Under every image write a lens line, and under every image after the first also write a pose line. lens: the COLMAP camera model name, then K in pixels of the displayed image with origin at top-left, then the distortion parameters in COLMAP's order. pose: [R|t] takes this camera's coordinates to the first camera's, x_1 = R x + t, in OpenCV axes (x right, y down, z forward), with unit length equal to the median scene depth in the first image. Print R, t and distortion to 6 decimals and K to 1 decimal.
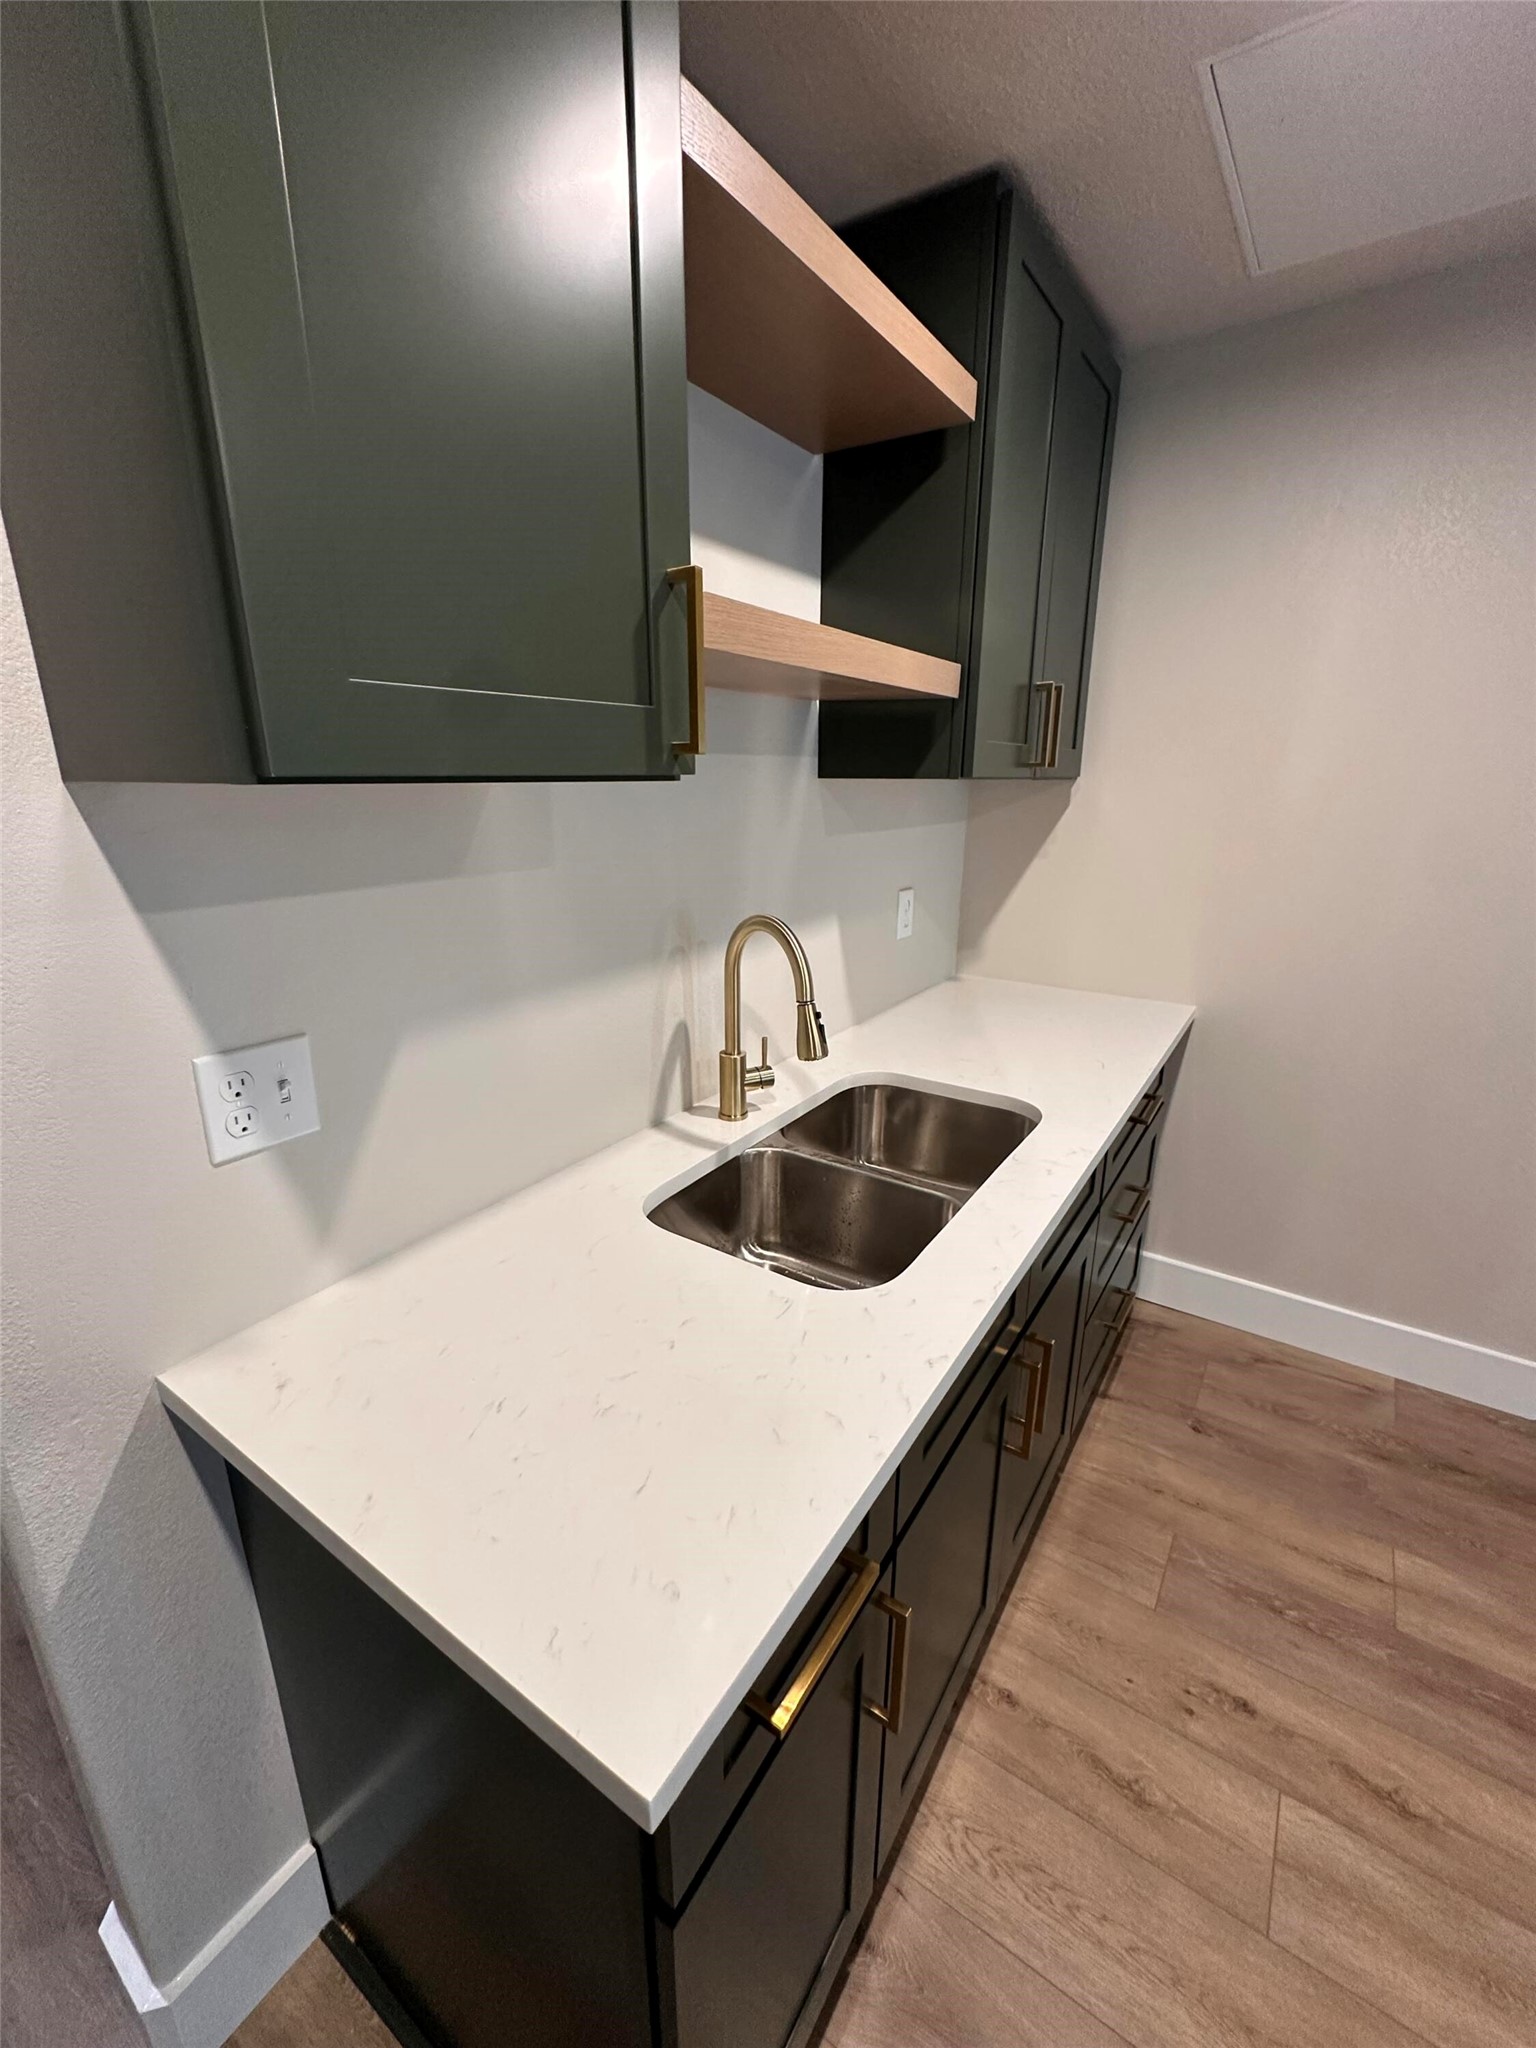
lens RADIAL K [[846.6, 0, 768.0], [0, 846.6, 1024.0], [0, 0, 1]] dist [-0.002508, -0.000410]
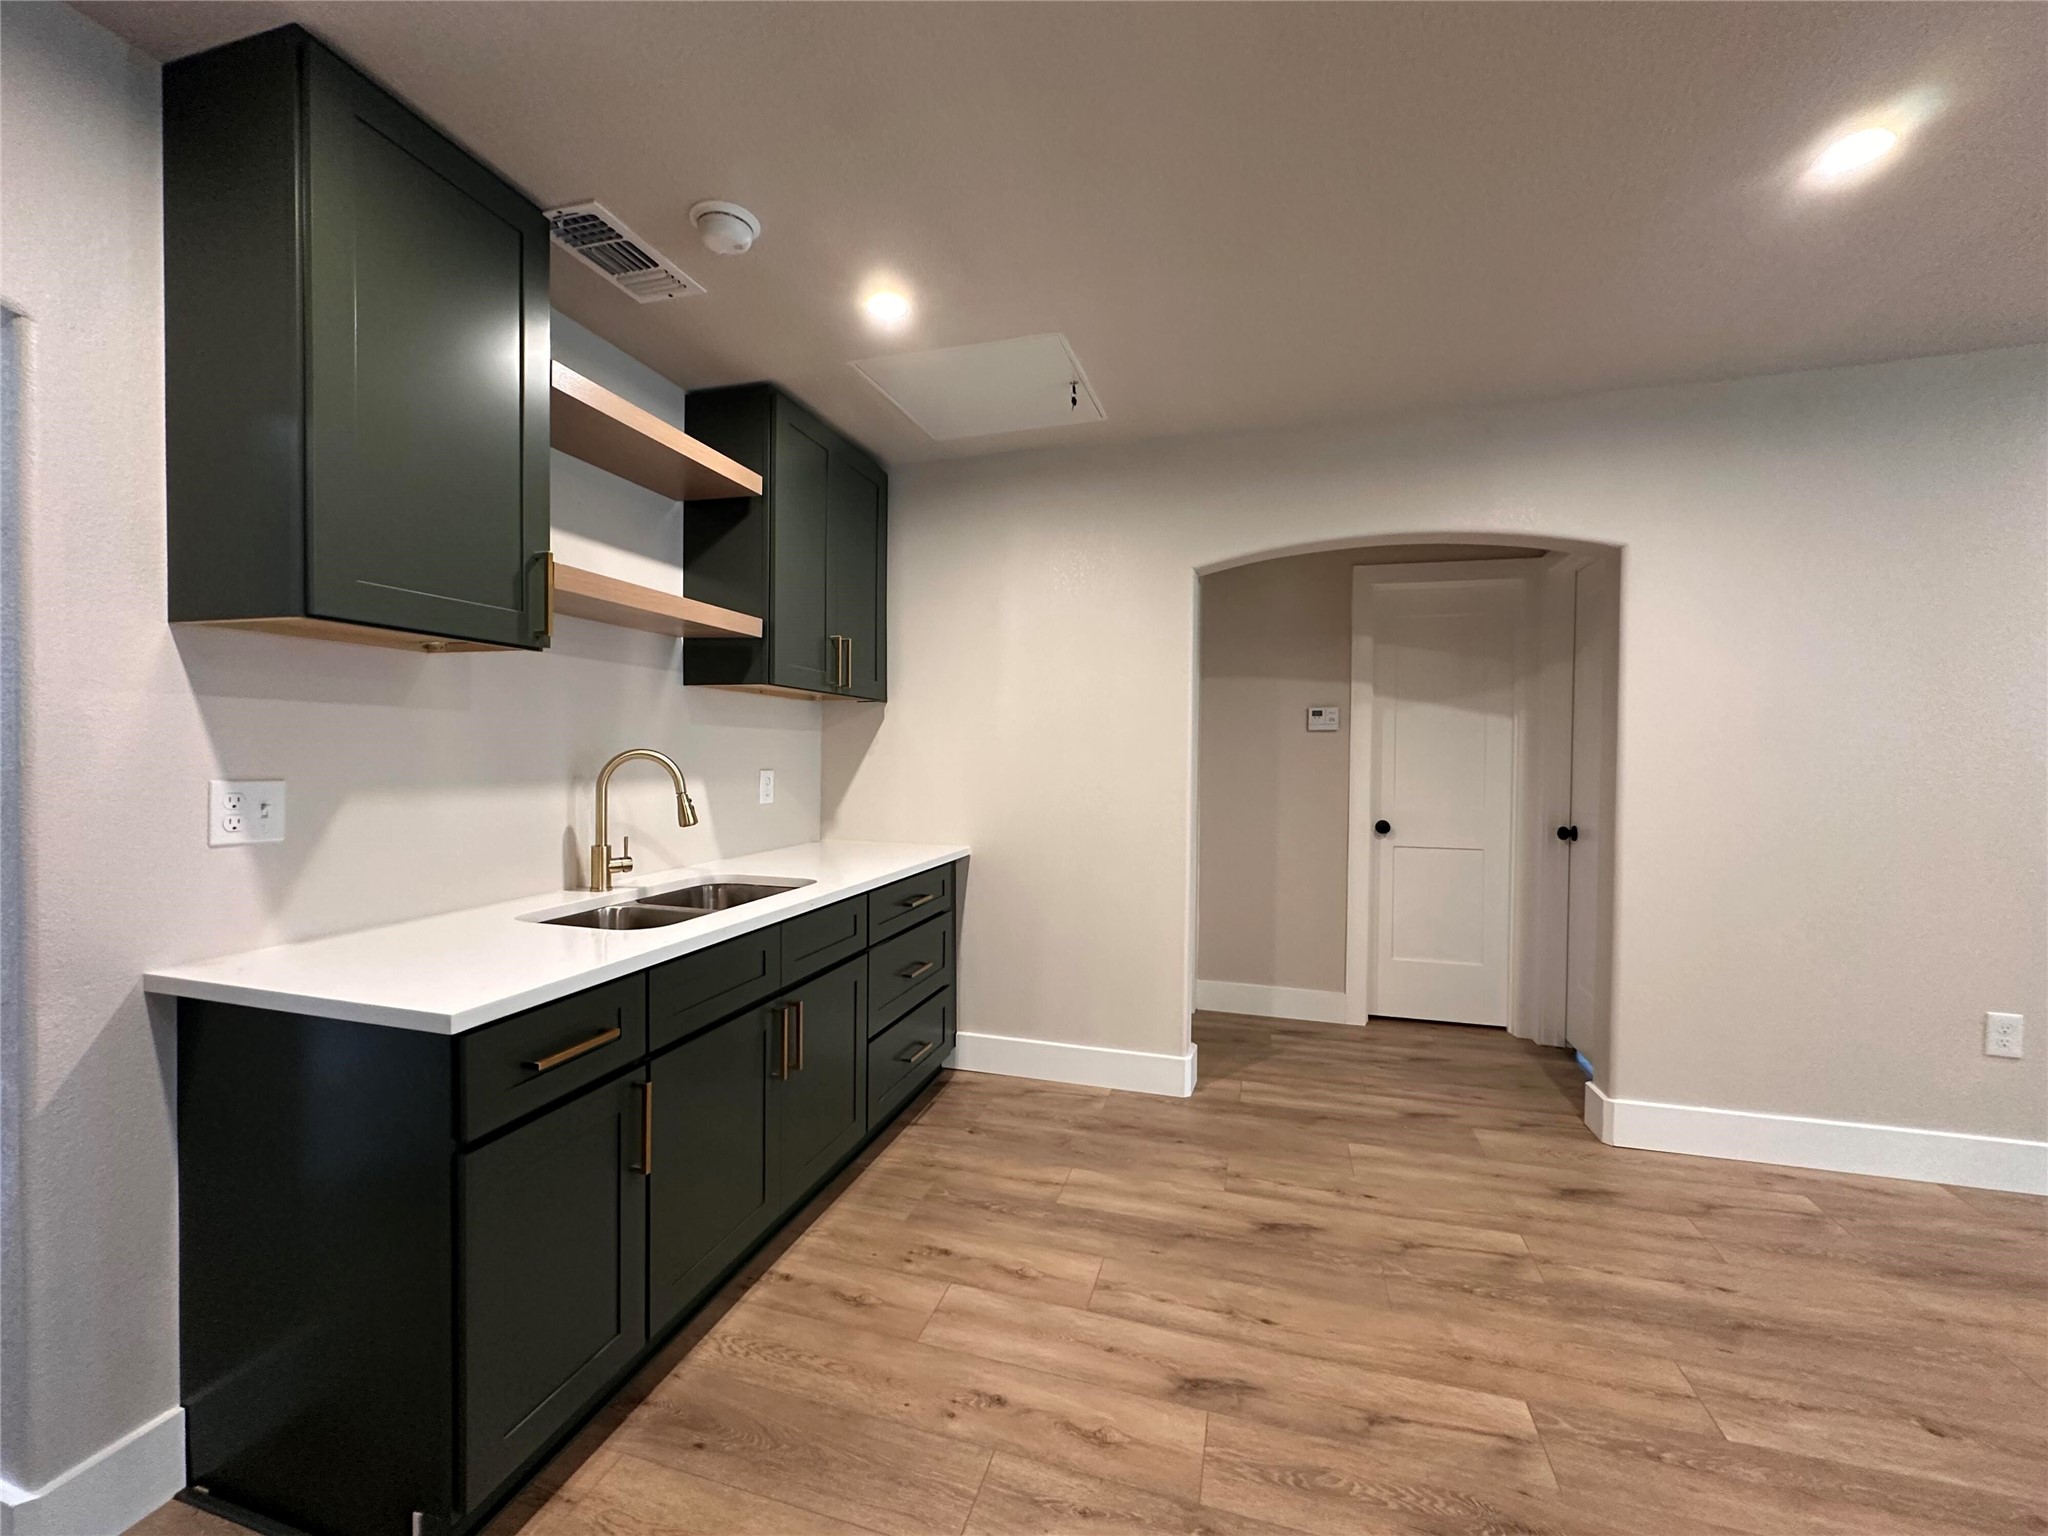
lens RADIAL K [[818.5, 0, 1027.9], [0, 818.5, 768.6], [0, 0, 1]] dist [-0.000447, -0.000157]
pose [[0.952511, 0.002836, 0.304492, 0.235320], [0.077173, 0.965061, -0.250401, 0.321731], [-0.294563, 0.262009, 0.919013, -0.597197]]
